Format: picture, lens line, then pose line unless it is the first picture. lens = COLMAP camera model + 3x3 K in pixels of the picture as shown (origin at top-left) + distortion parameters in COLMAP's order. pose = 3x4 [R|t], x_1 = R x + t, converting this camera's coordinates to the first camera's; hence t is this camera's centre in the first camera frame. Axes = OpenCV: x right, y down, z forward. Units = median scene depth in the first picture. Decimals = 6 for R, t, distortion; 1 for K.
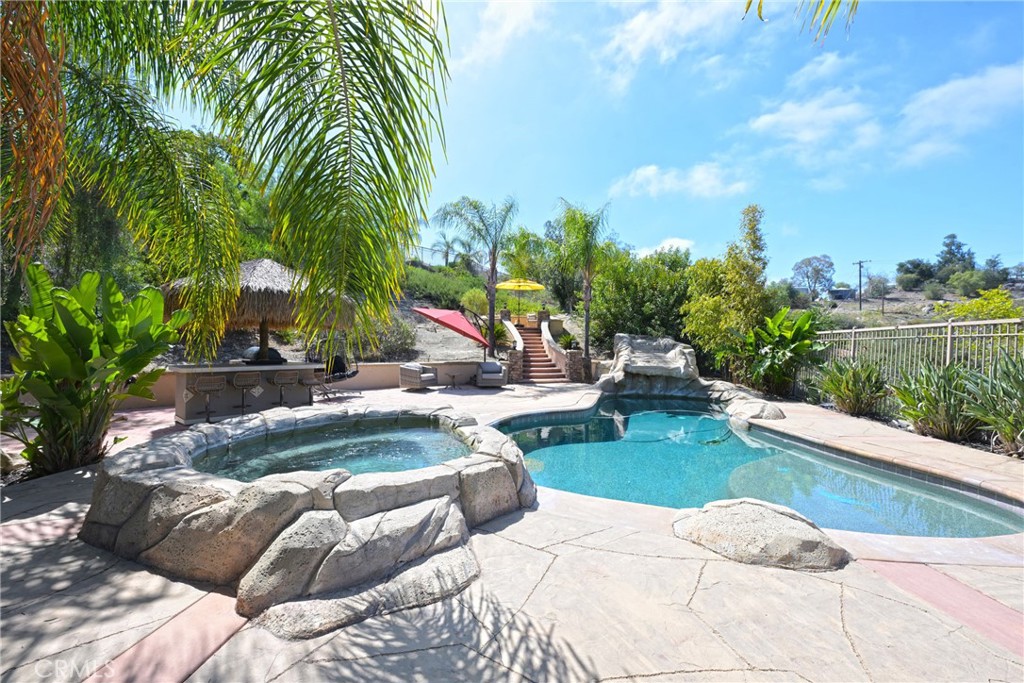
lens RADIAL K [[402.8, 0, 508.3], [0, 402.8, 340.5], [0, 0, 1]] dist [-0.000623, 0.001374]
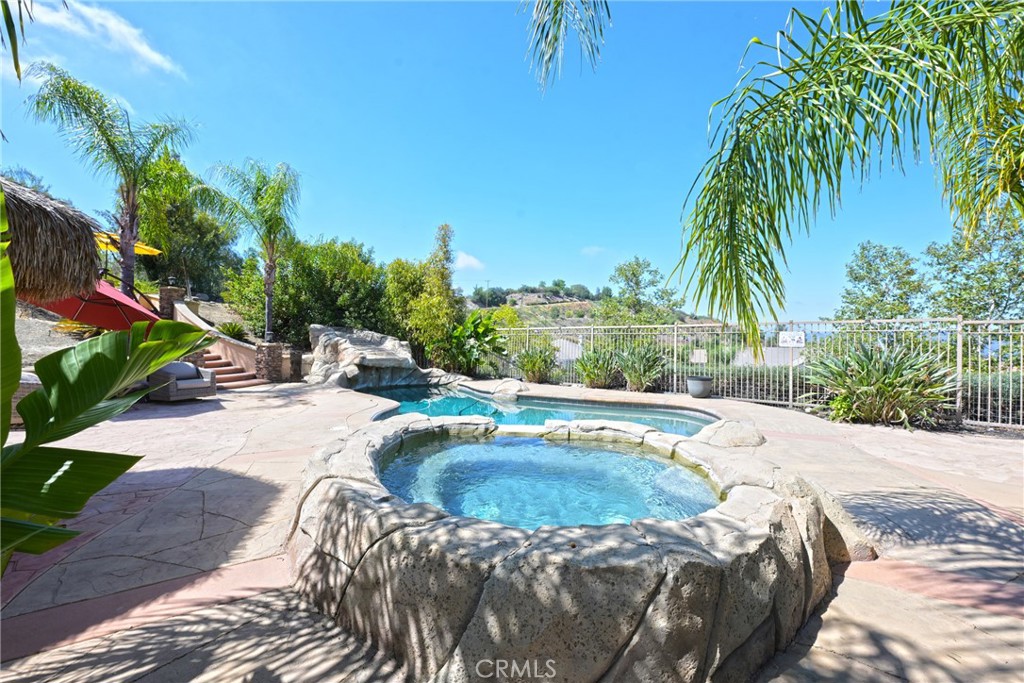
lens RADIAL K [[402.8, 0, 508.9], [0, 402.8, 339.8], [0, 0, 1]] dist [-0.000623, 0.001374]
pose [[0.491240, -0.002381, 0.871021, -0.380899], [-0.014817, 0.999829, 0.011090, 0.000969], [-0.870898, -0.018354, 0.491121, 0.228404]]
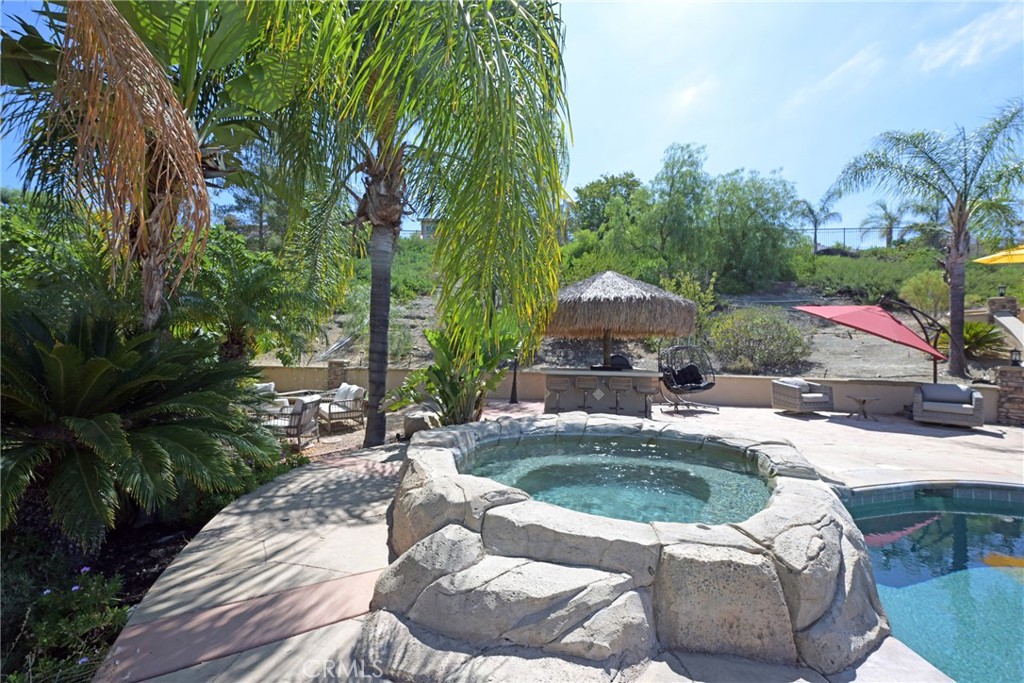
lens RADIAL K [[402.8, 0, 508.2], [0, 402.8, 343.4], [0, 0, 1]] dist [-0.000623, 0.001374]
pose [[0.592372, -0.010828, -0.805591, 0.062807], [-0.004634, 0.999847, -0.016846, 0.005492], [0.805651, 0.013712, 0.592232, 0.108751]]
